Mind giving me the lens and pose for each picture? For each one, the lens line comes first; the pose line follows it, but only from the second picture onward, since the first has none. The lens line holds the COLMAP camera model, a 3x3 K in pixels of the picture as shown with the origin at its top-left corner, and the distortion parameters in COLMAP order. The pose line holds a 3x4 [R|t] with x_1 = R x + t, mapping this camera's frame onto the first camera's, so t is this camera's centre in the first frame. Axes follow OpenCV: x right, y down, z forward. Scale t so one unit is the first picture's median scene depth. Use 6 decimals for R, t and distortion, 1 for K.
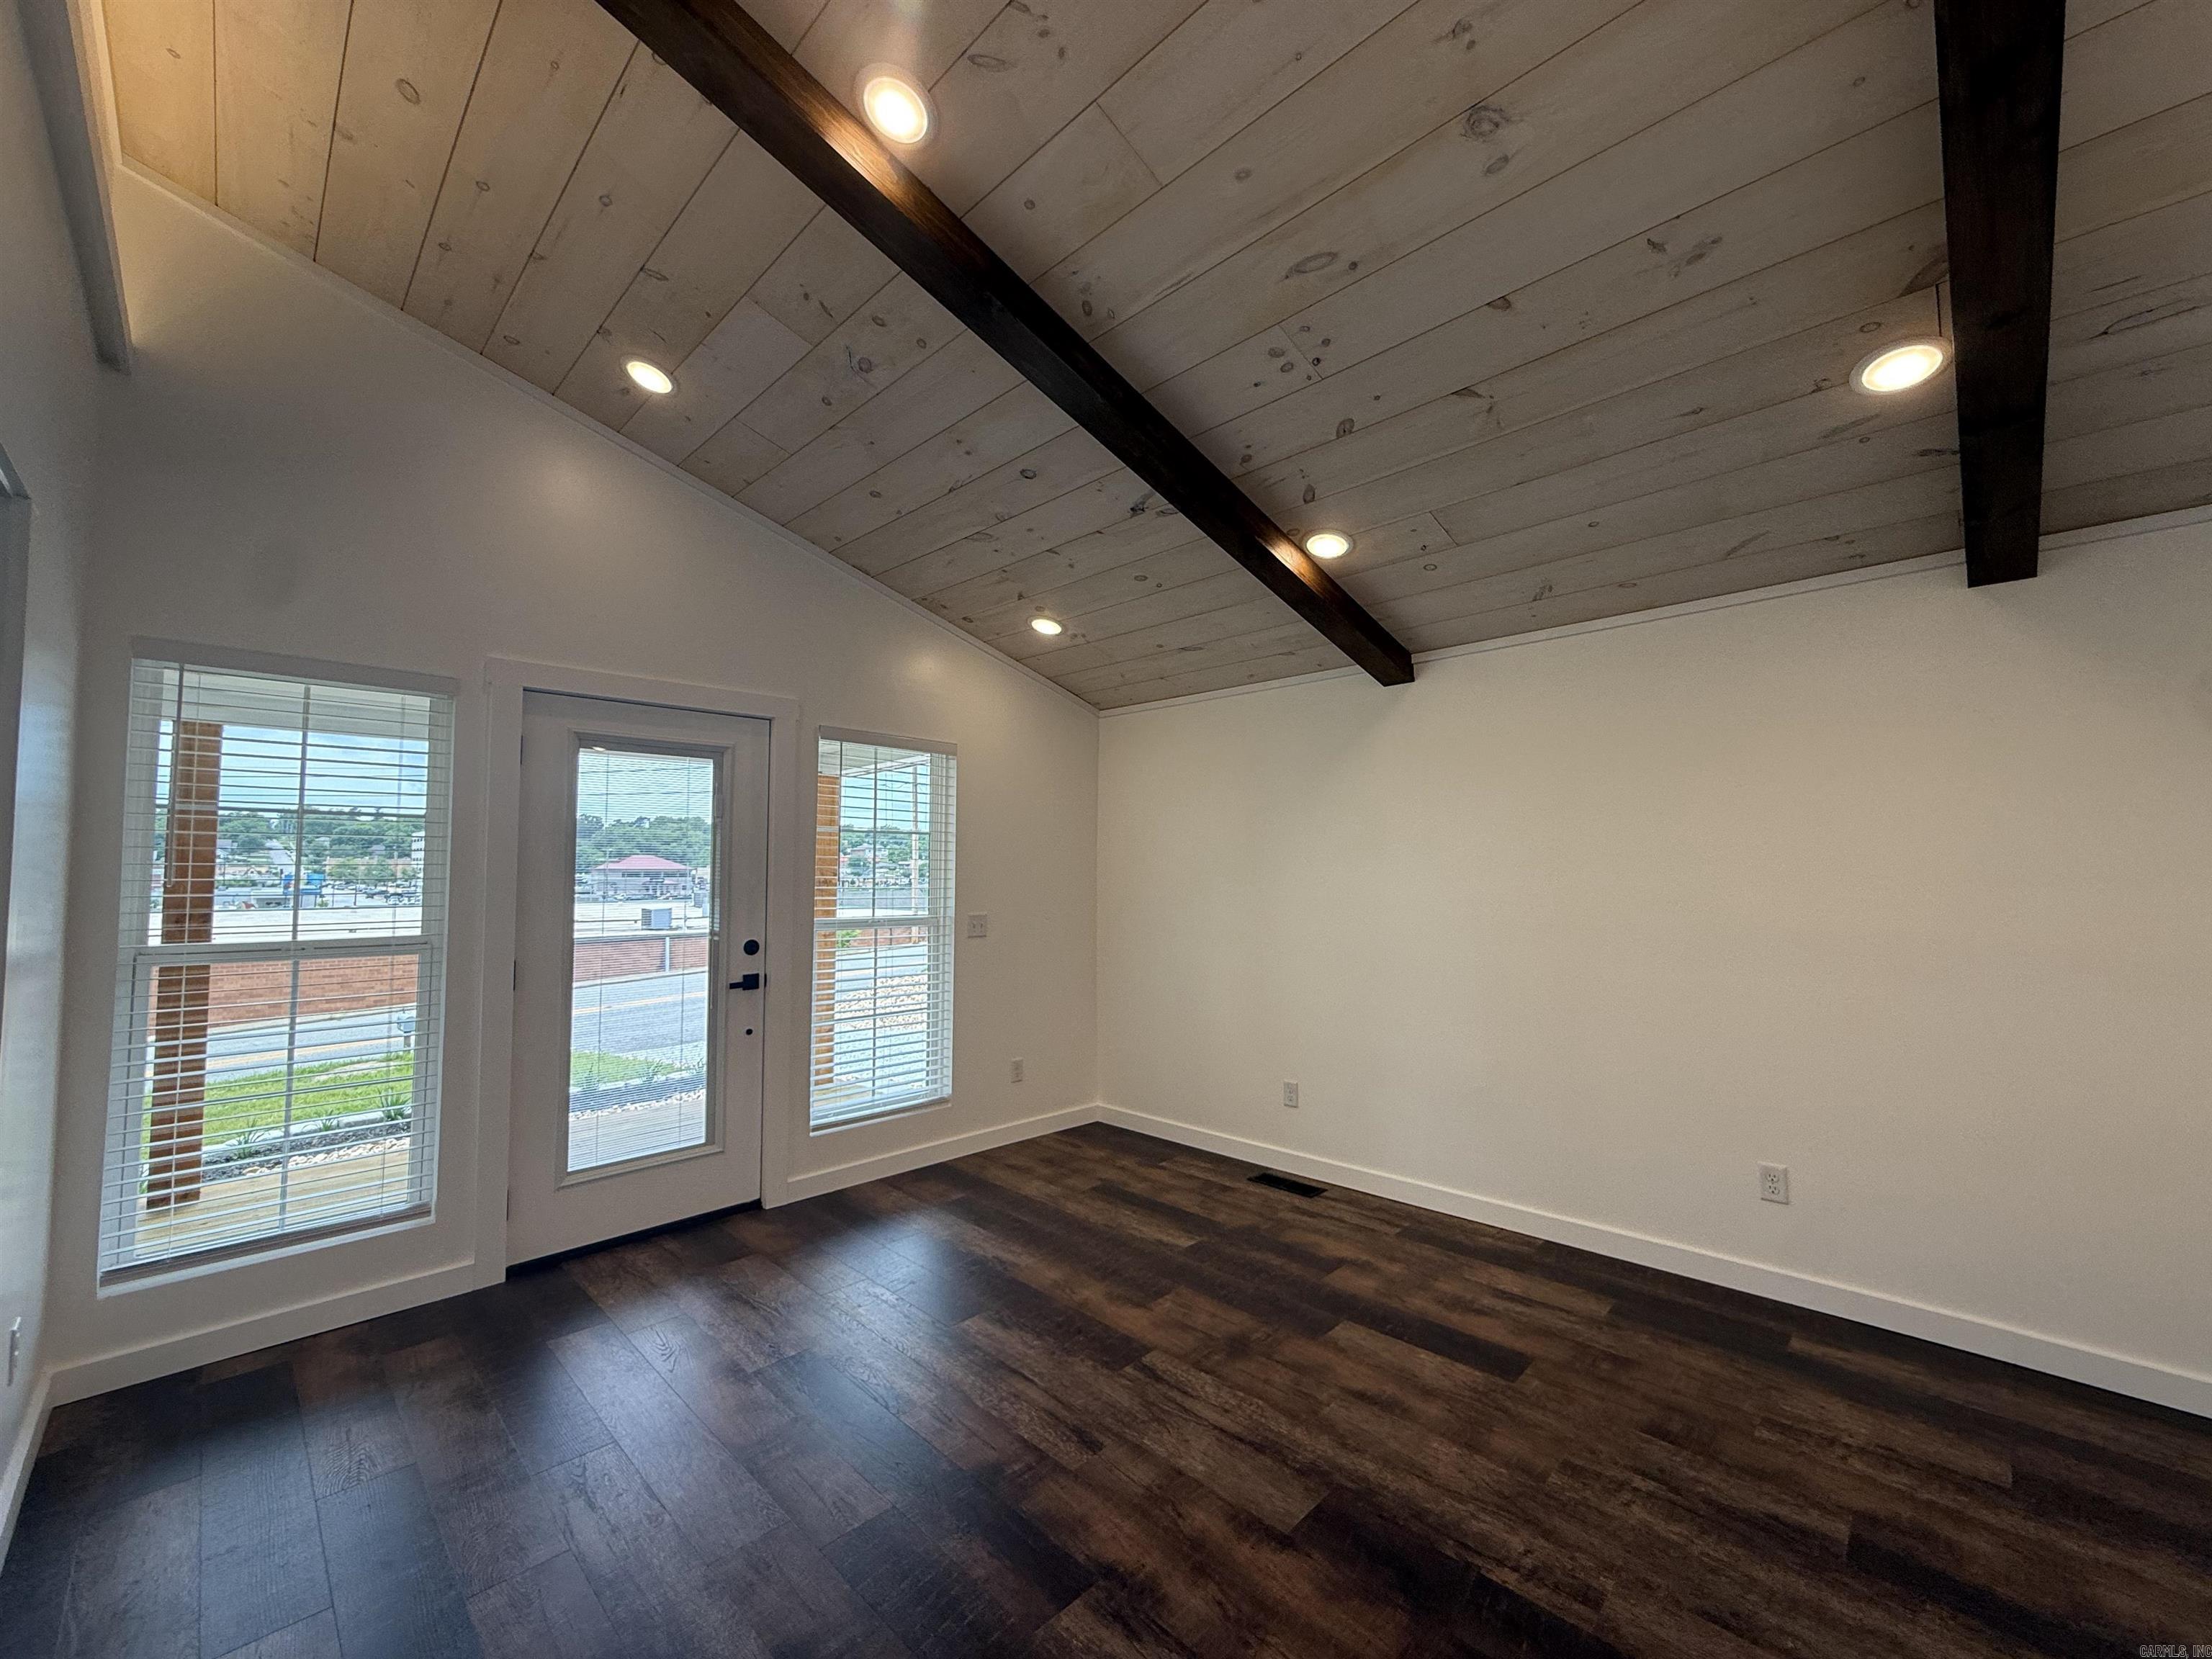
lens RADIAL K [[877.7, 0, 1089.7], [0, 877.7, 827.9], [0, 0, 1]] dist [-0.000108, 0.000180]
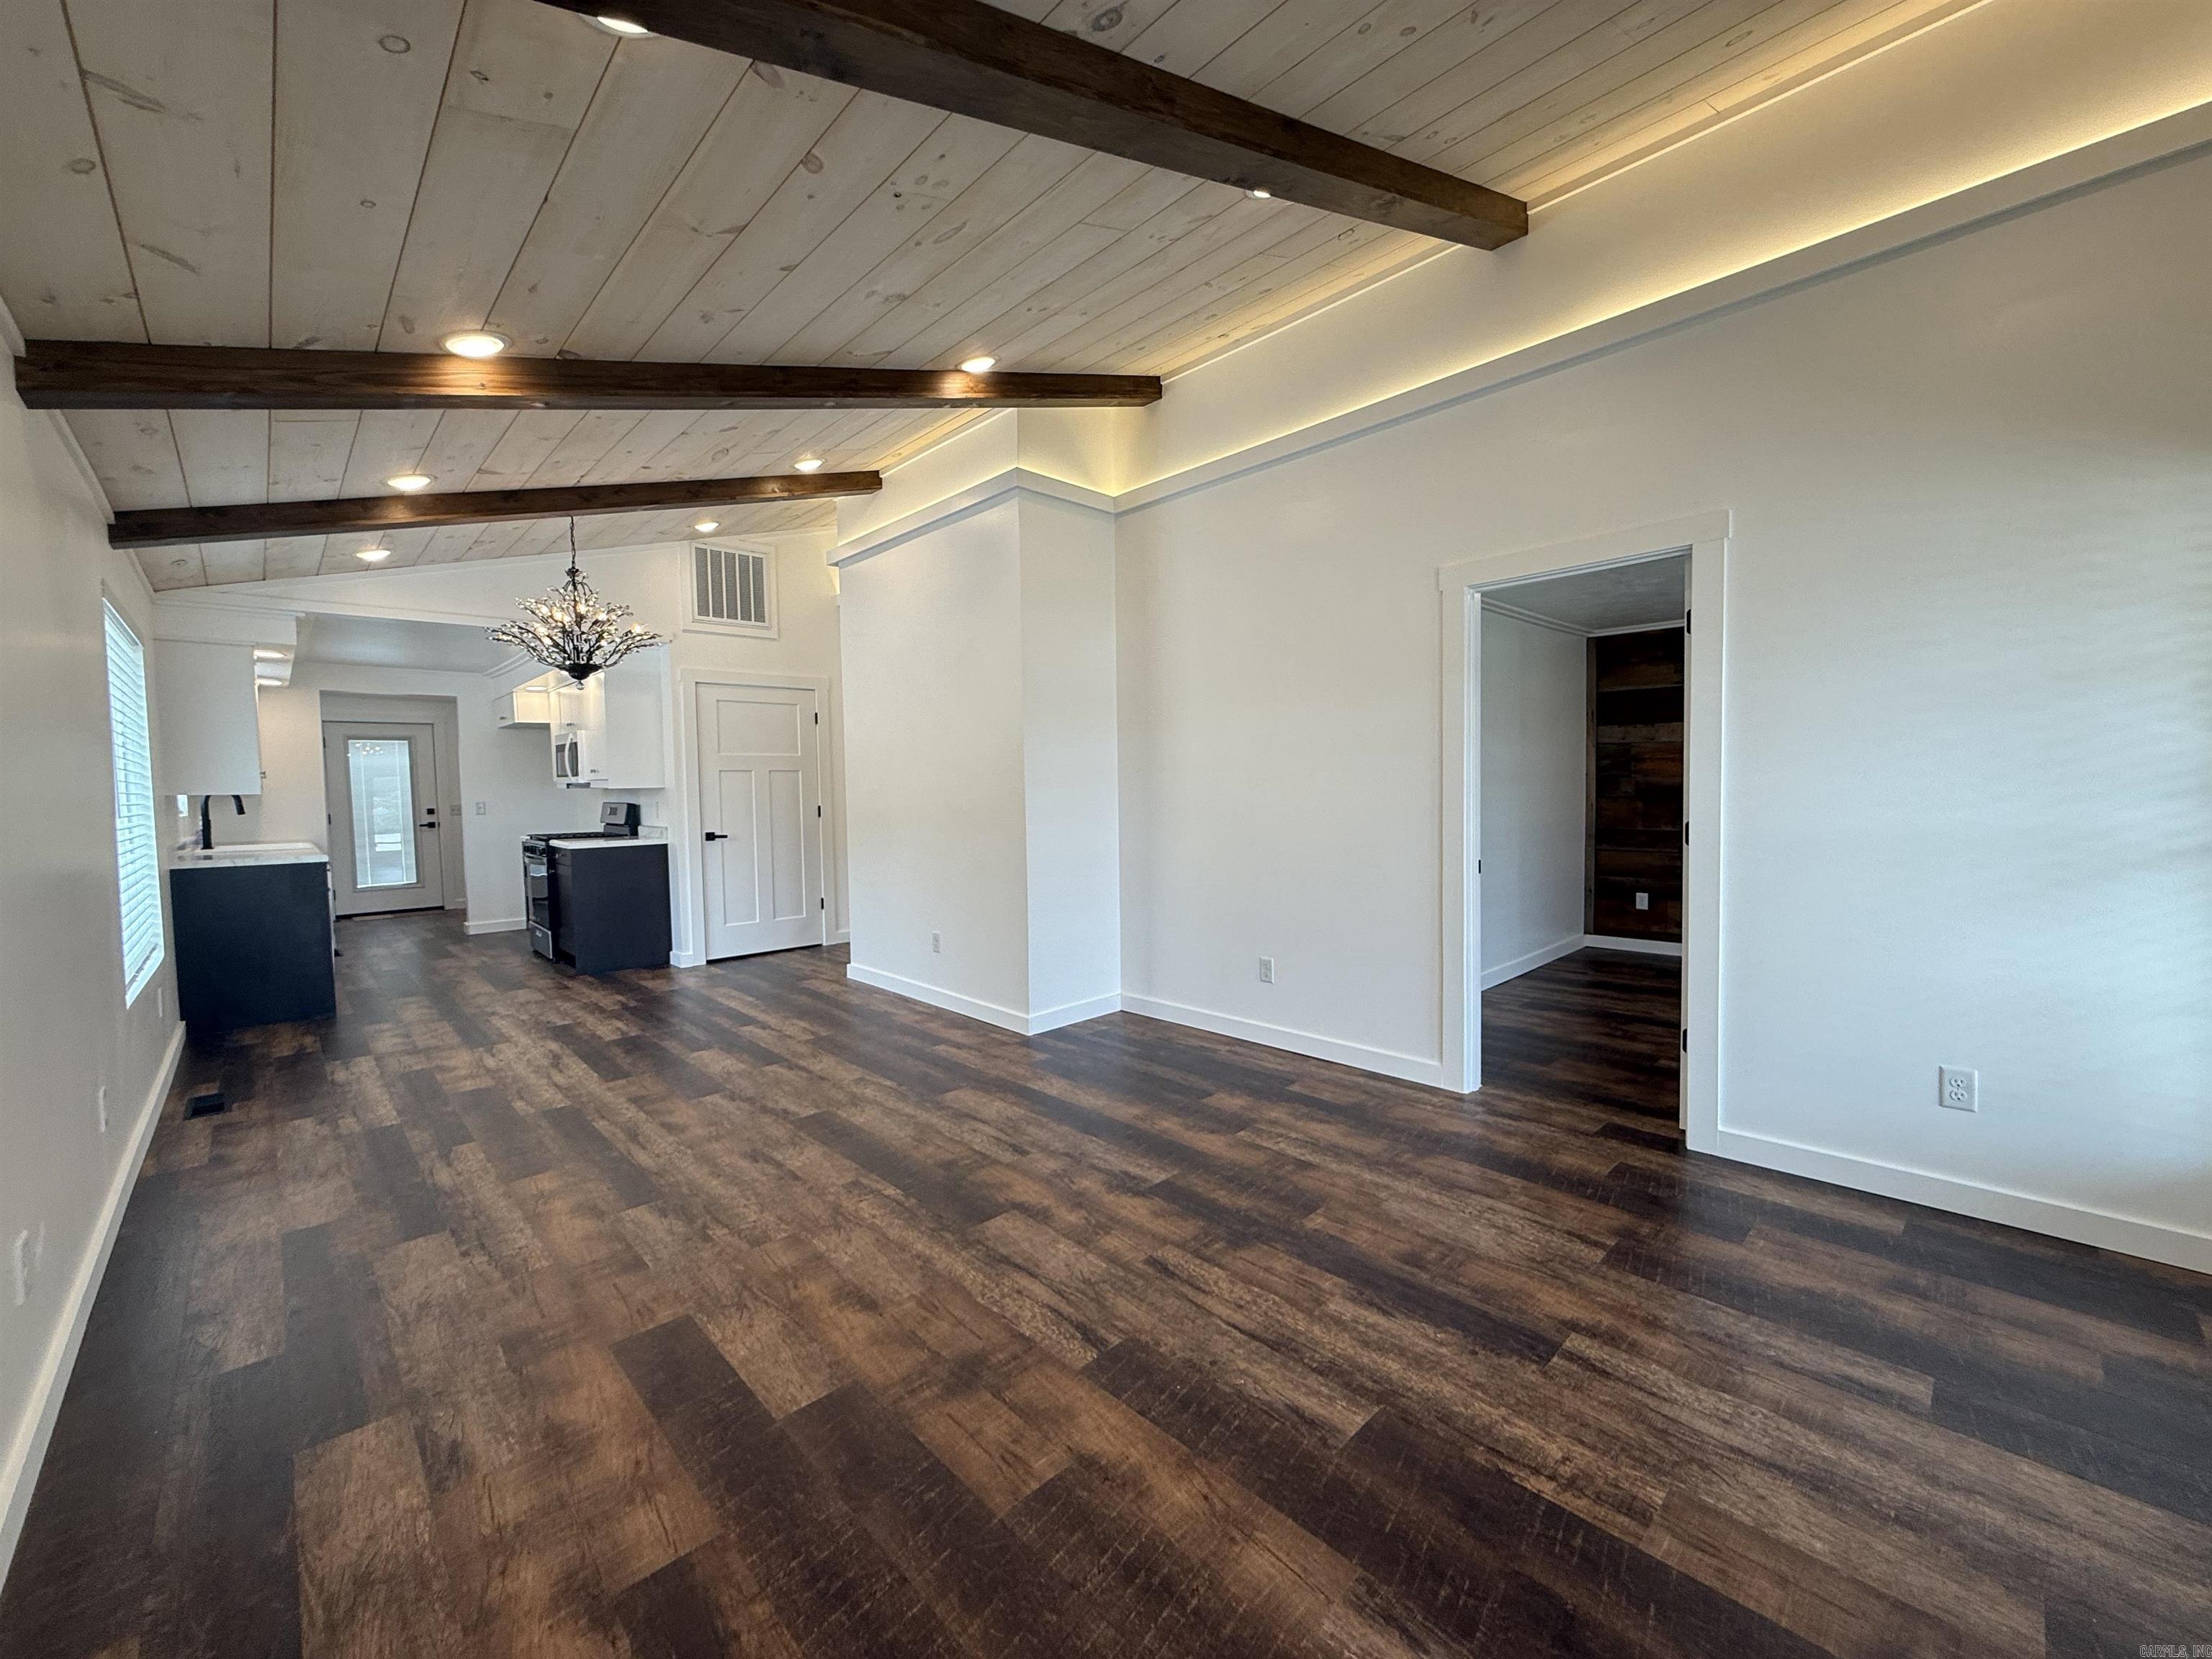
lens RADIAL K [[875.1, 0, 1100.7], [0, 875.1, 828.1], [0, 0, 1]] dist [-0.000627, -0.000112]
pose [[-0.999707, 0.017596, 0.016604, 0.029524], [0.017518, 0.999835, -0.004841, 0.114799], [-0.016686, -0.004549, -0.999850, 1.486064]]
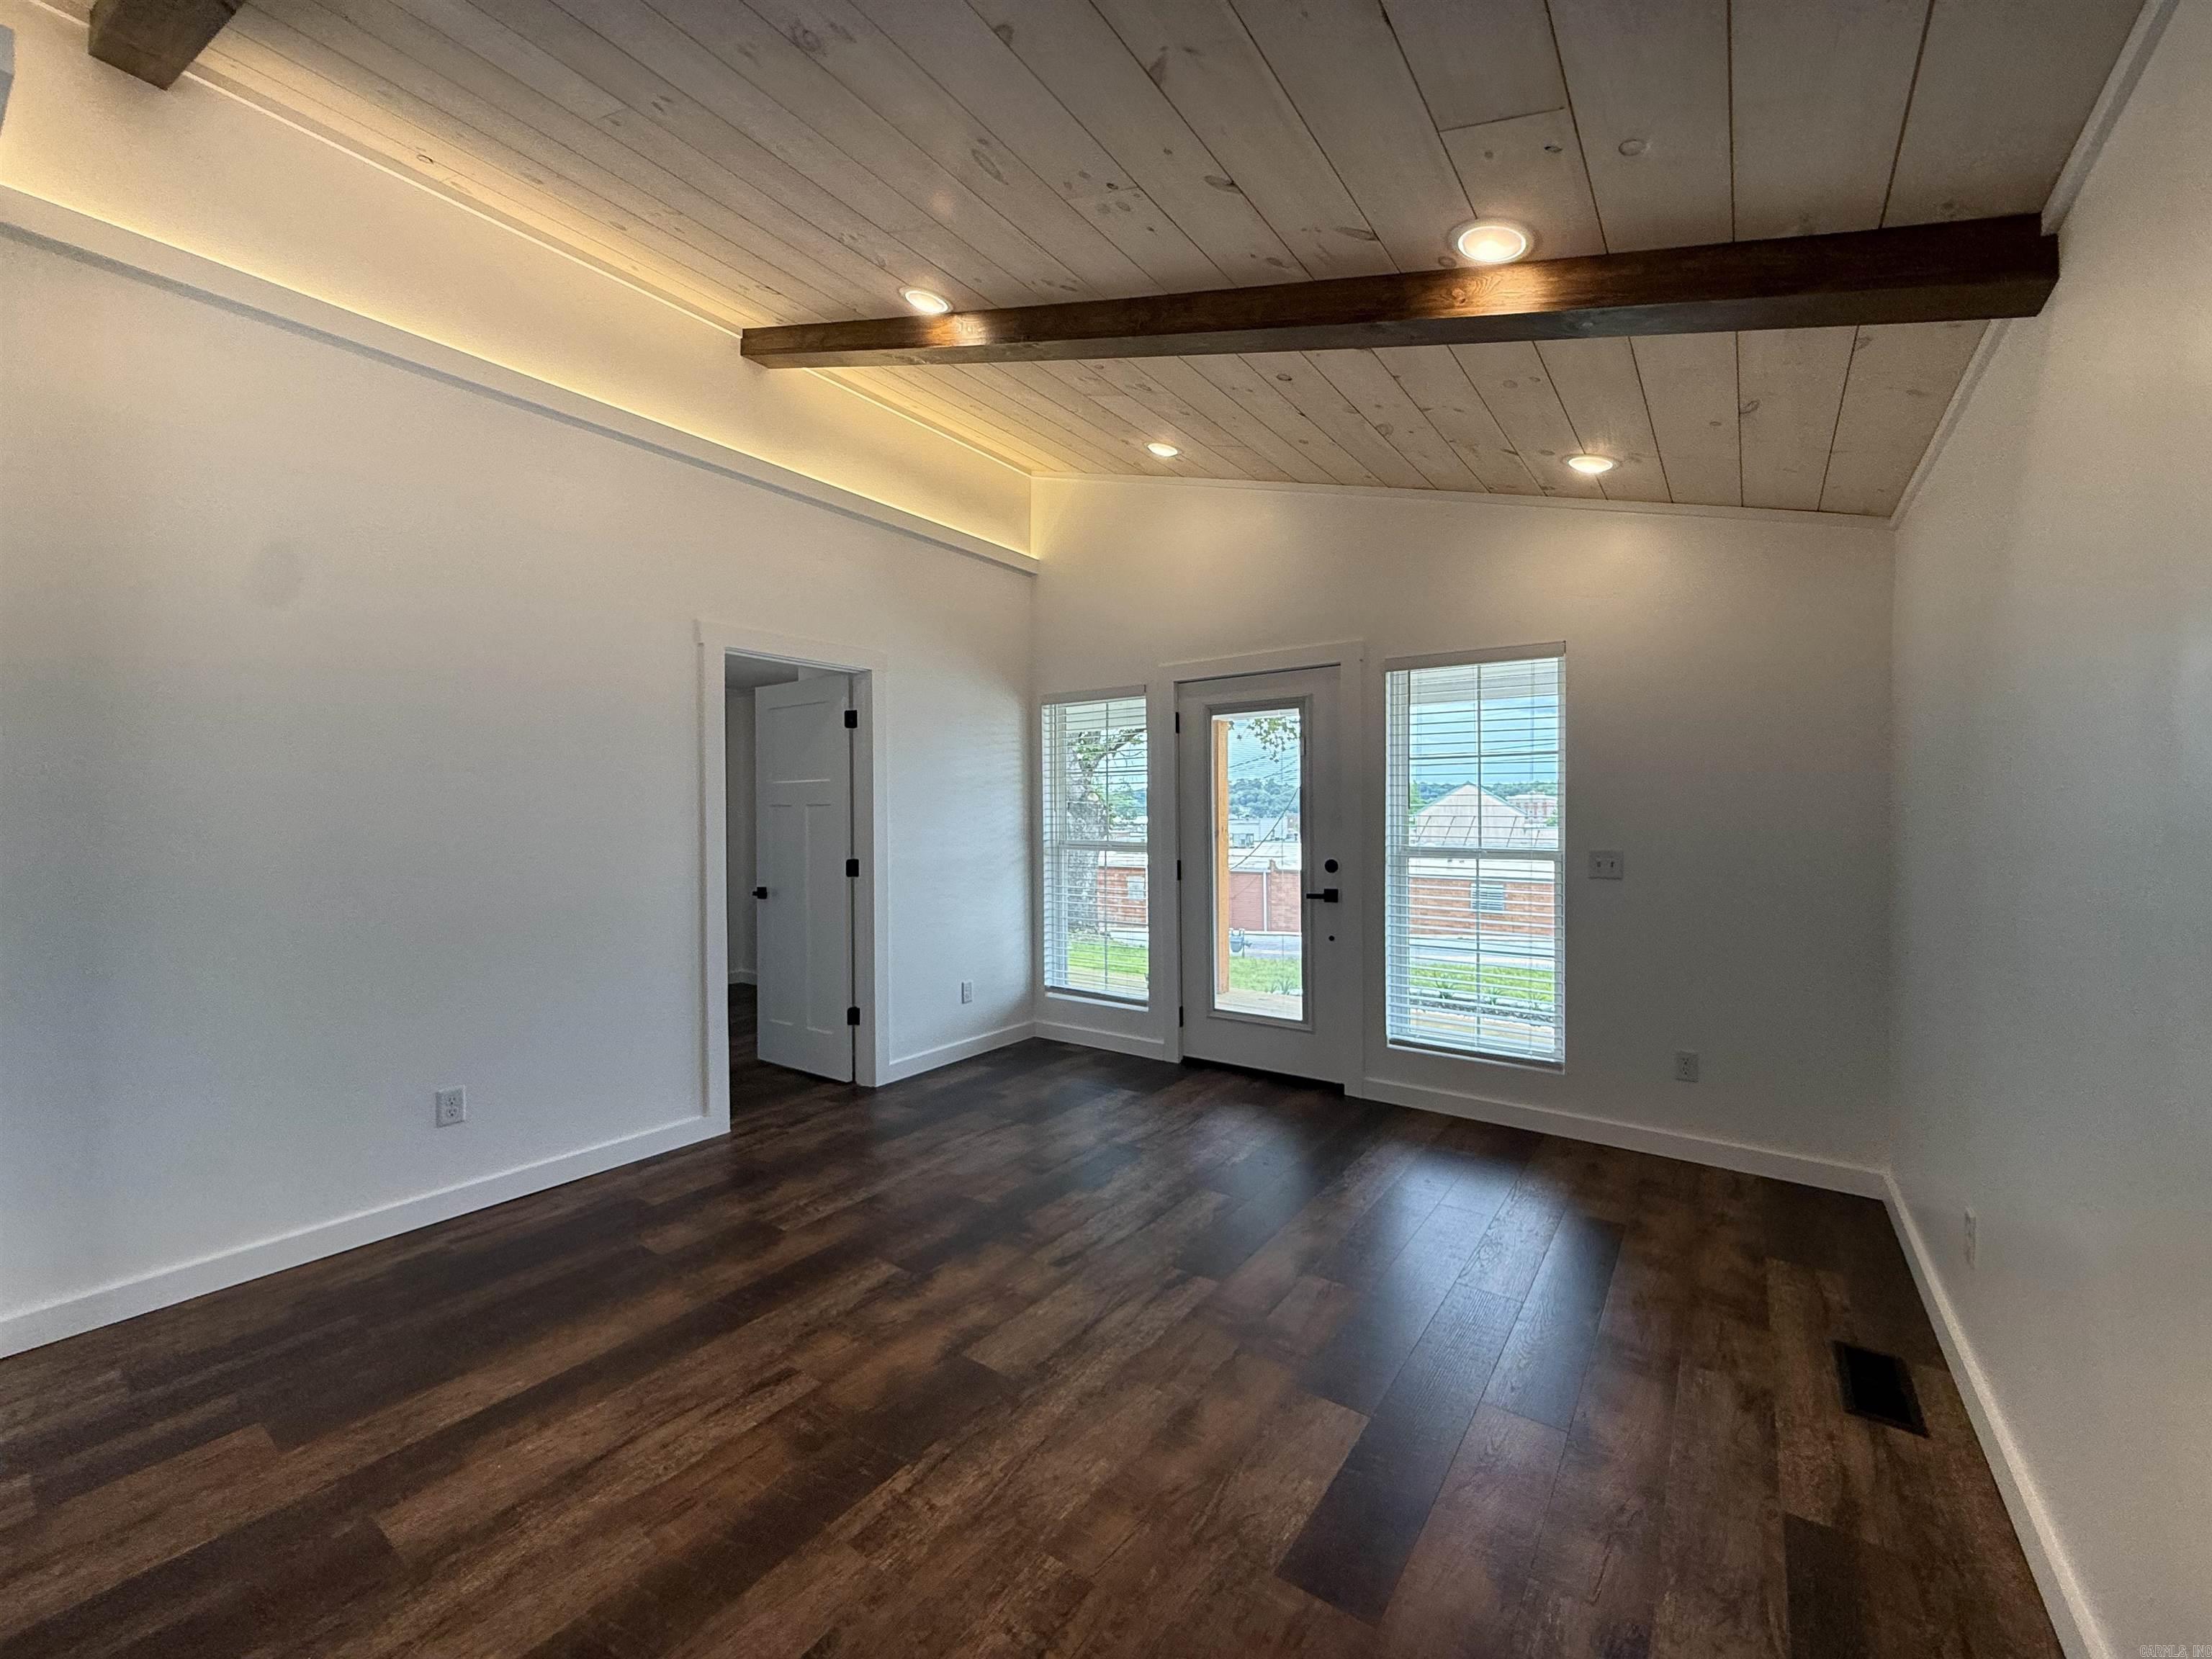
lens RADIAL K [[875.1, 0, 1100.7], [0, 875.1, 828.1], [0, 0, 1]] dist [-0.000627, -0.000112]
pose [[0.159834, 0.009021, -0.987103, 0.849919], [0.055507, 0.998294, 0.018111, 0.059424], [0.985582, -0.057686, 0.159061, 0.633565]]
